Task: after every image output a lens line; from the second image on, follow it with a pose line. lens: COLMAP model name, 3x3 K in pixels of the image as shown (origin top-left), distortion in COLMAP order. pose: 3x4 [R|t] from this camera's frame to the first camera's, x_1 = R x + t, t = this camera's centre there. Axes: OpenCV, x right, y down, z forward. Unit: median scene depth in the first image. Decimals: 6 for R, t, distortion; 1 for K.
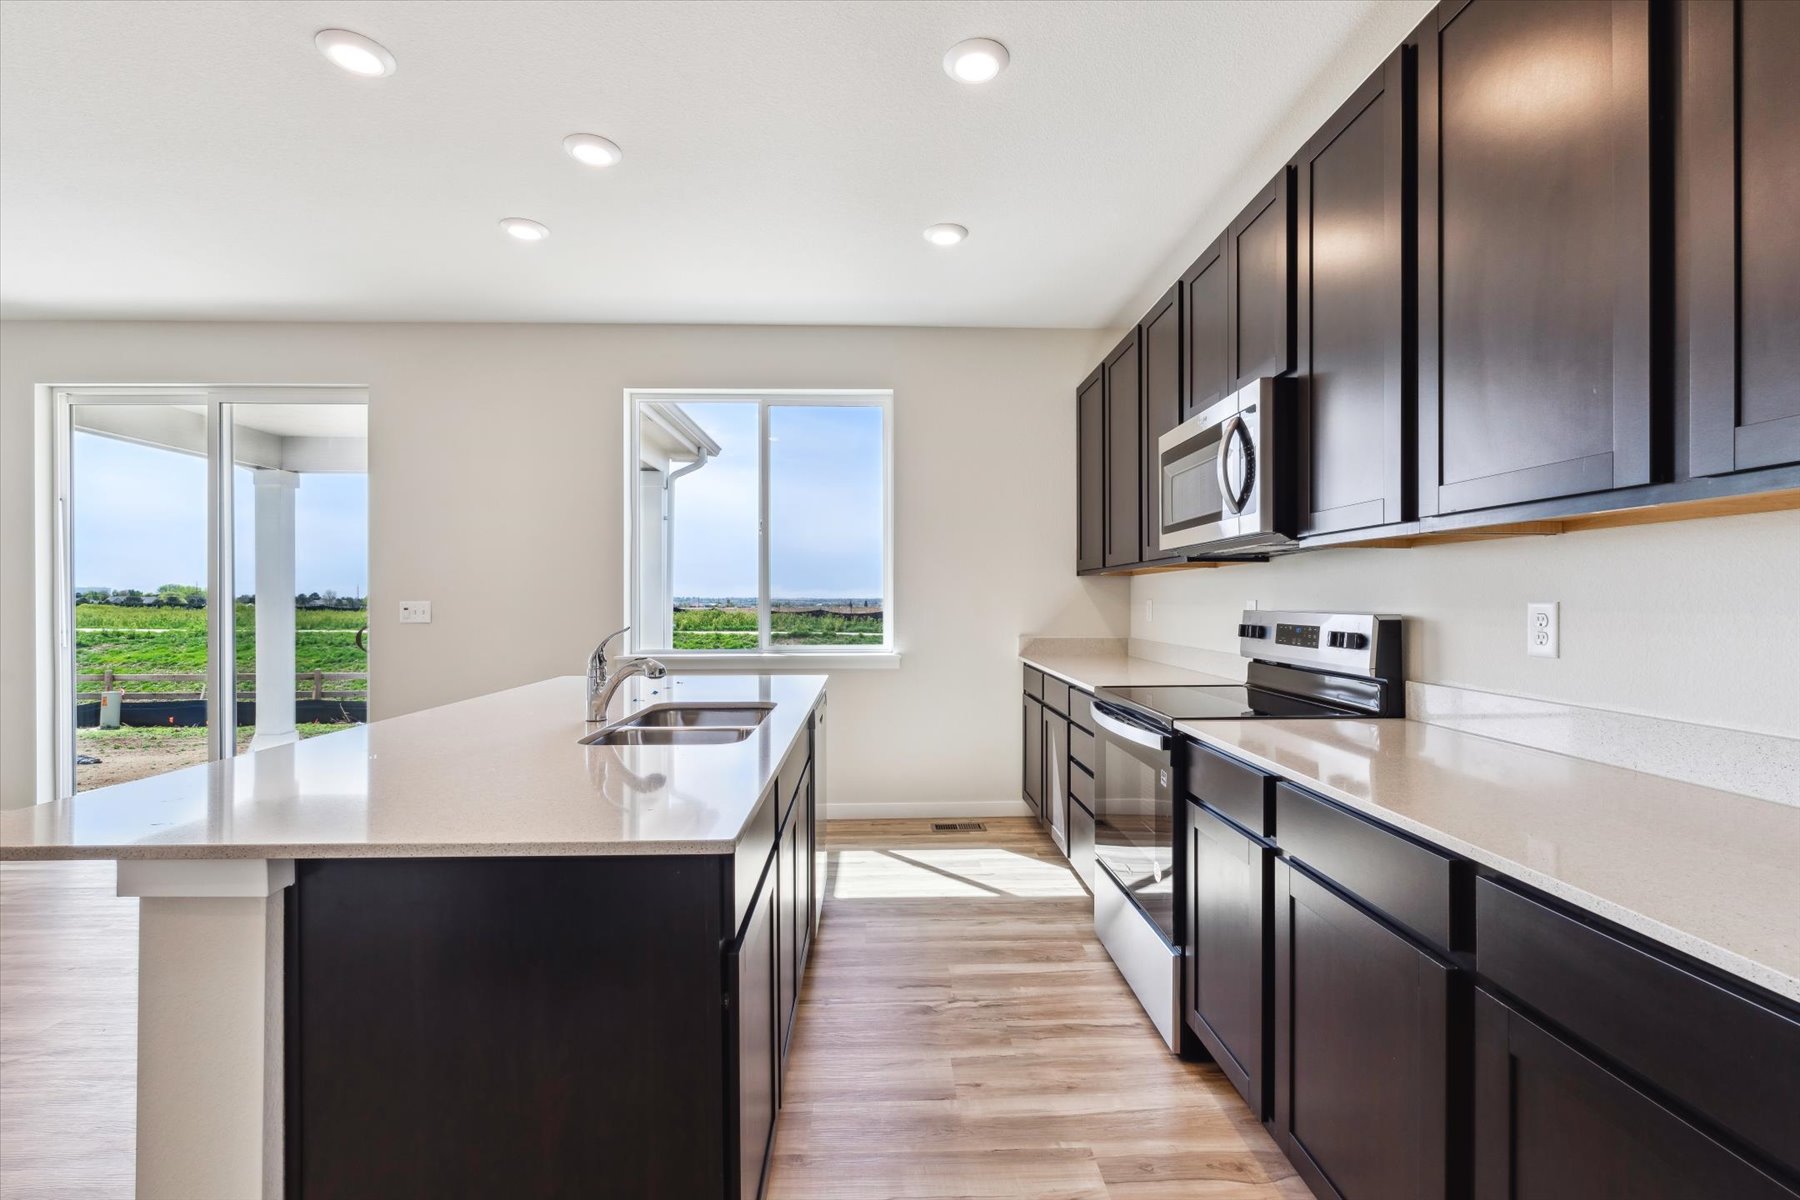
lens RADIAL K [[784.1, 0, 900.0], [0, 784.1, 600.0], [0, 0, 1]] dist [-0.018179, -0.000126]
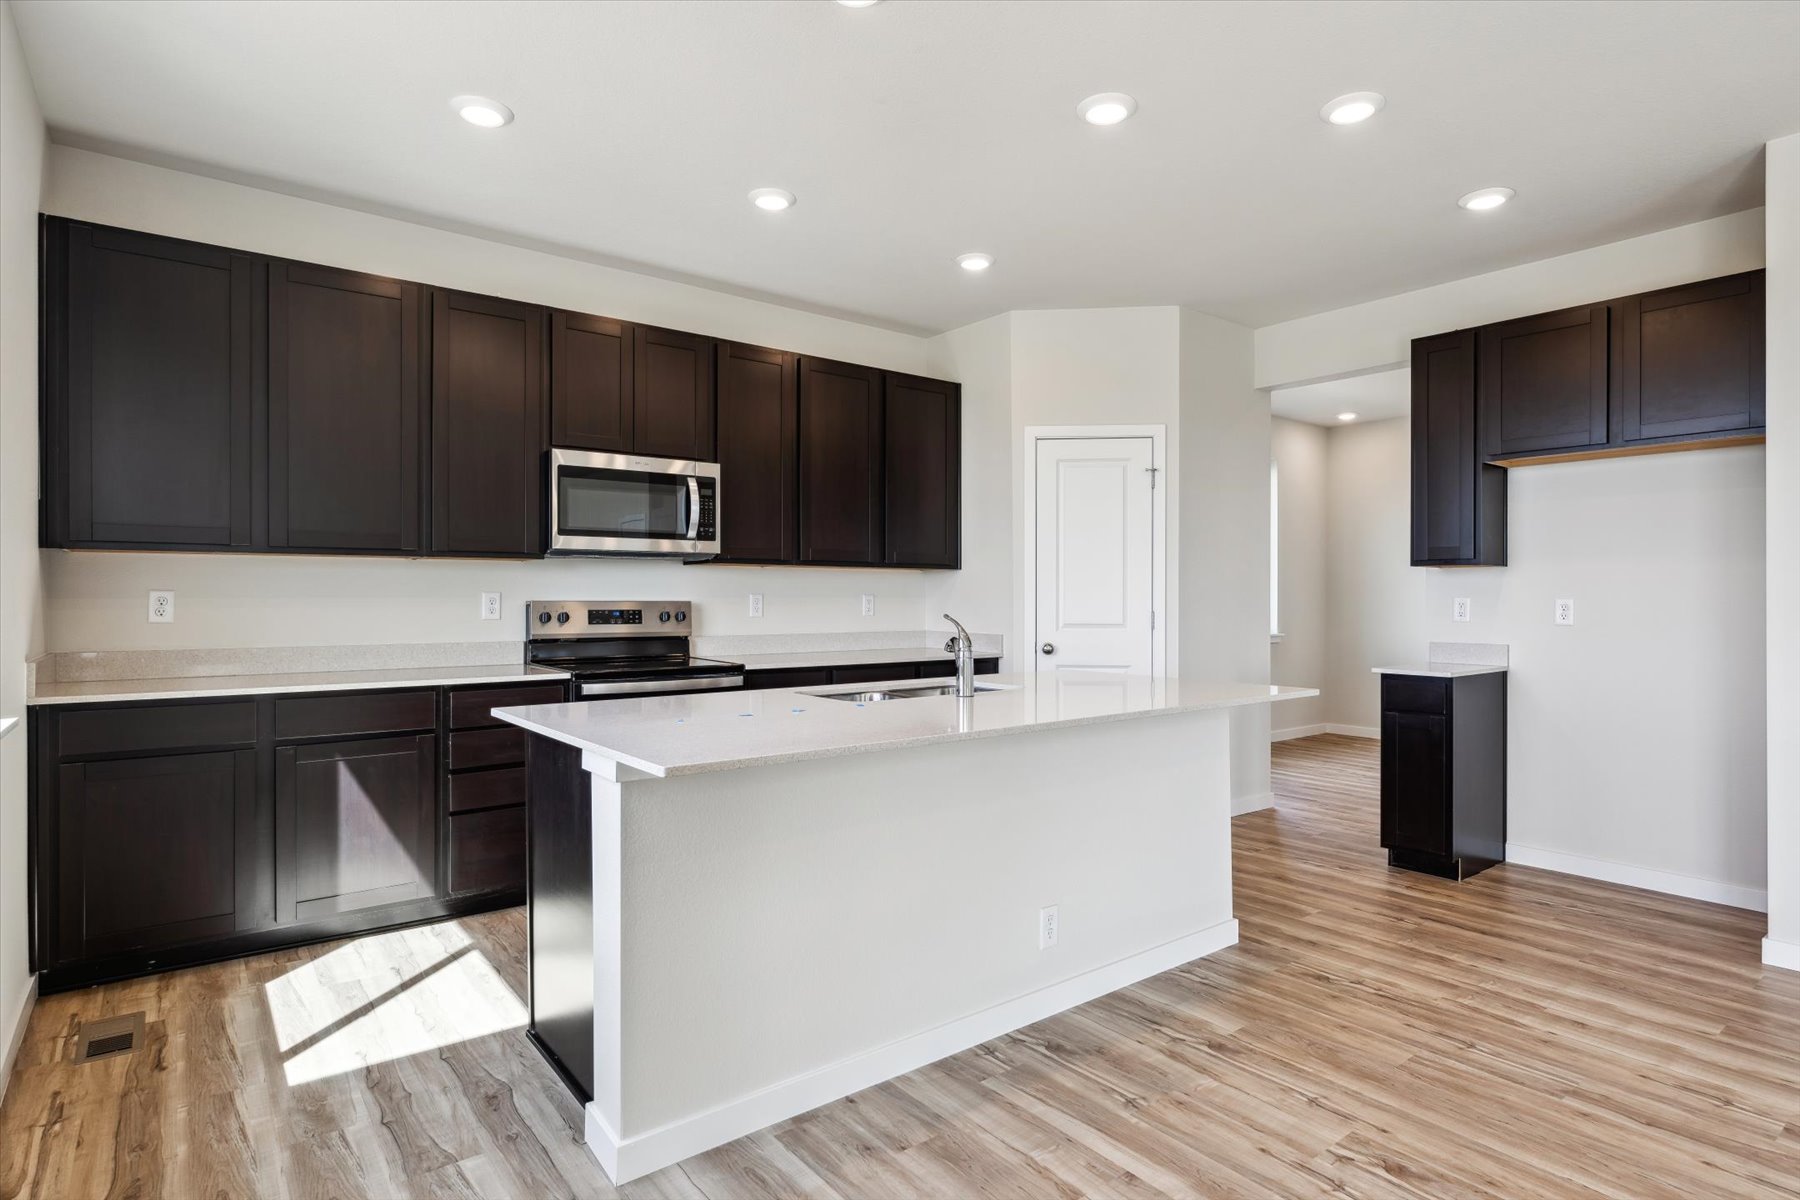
lens RADIAL K [[939.8, 0, 900.0], [0, 939.8, 600.0], [0, 0, 1]] dist [-0.006360, -0.000307]
pose [[-0.588149, -0.002859, 0.808747, -0.759705], [0.001720, 0.999987, 0.004786, 0.004387], [-0.808751, 0.004205, -0.588137, 0.991785]]
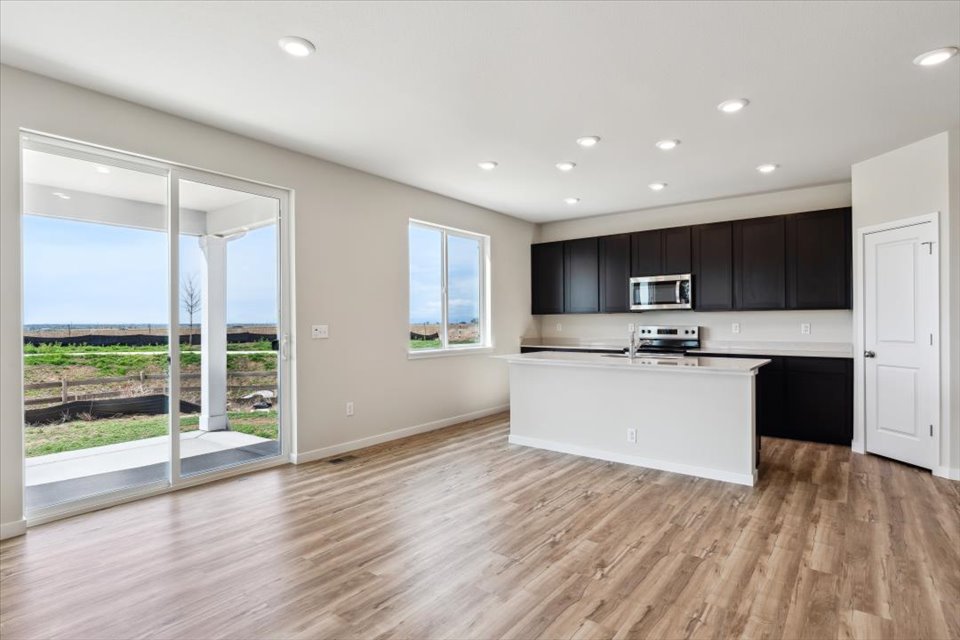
lens RADIAL K [[501.2, 0, 480.0], [0, 501.2, 320.0], [0, 0, 1]] dist [-0.006360, -0.000307]
pose [[0.638783, 0.003986, 0.769376, -1.328076], [0.005058, 0.999943, -0.009381, 0.002394], [-0.769370, 0.009884, 0.638727, 0.052120]]
